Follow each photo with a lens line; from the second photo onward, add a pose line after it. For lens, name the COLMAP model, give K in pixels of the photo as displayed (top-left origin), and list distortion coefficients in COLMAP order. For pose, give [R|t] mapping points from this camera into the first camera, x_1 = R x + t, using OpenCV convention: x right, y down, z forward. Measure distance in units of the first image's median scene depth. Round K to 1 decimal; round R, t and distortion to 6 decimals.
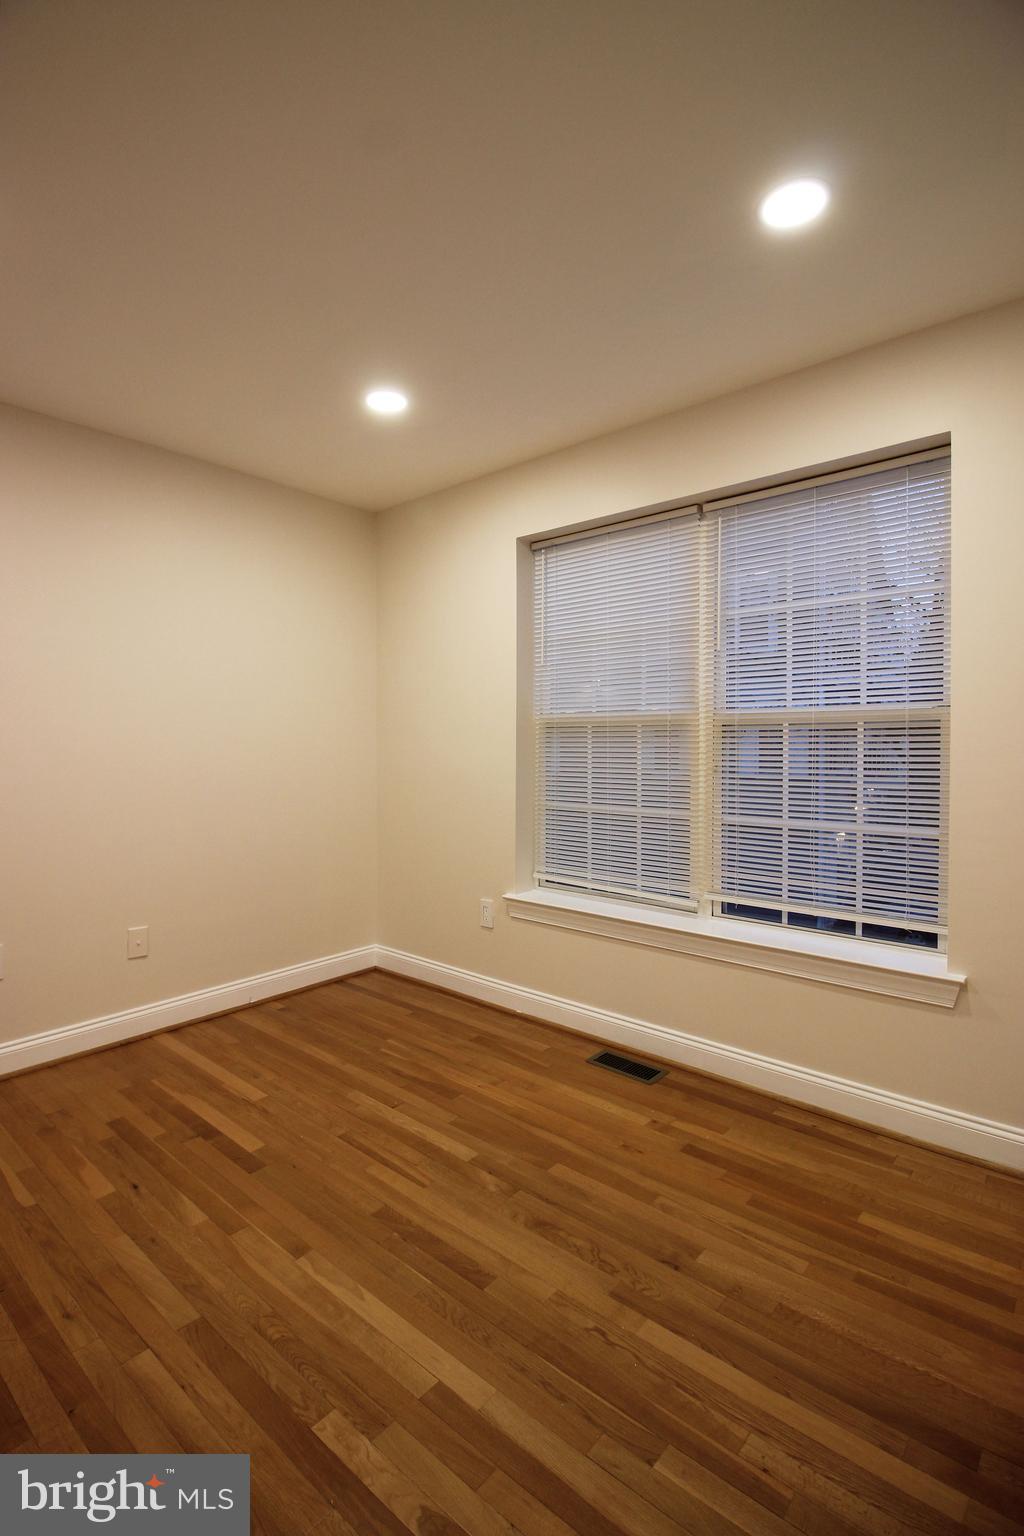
lens RADIAL K [[723.4, 0, 500.0], [0, 723.4, 753.5], [0, 0, 1]] dist [0.001930, -0.011348]
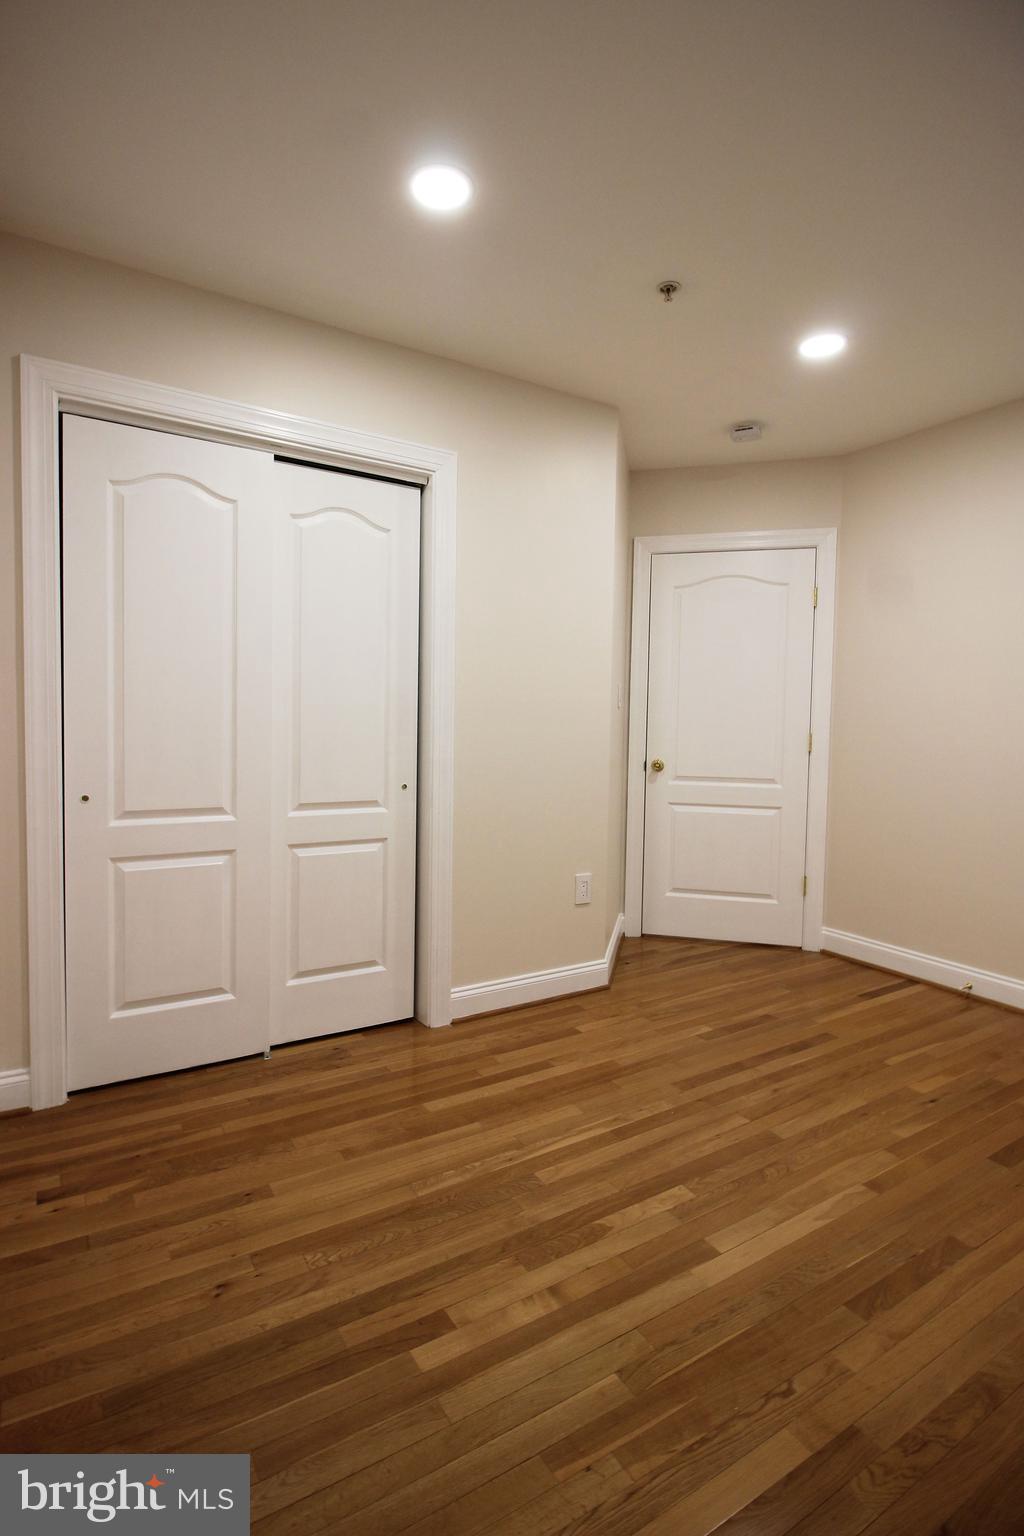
lens RADIAL K [[723.4, 0, 500.0], [0, 723.4, 753.5], [0, 0, 1]] dist [0.001930, -0.011348]
pose [[-0.293169, 0.036588, -0.955360, 1.070641], [-0.022859, 0.998714, 0.045263, 0.040211], [0.955787, 0.035108, -0.291955, 0.965453]]
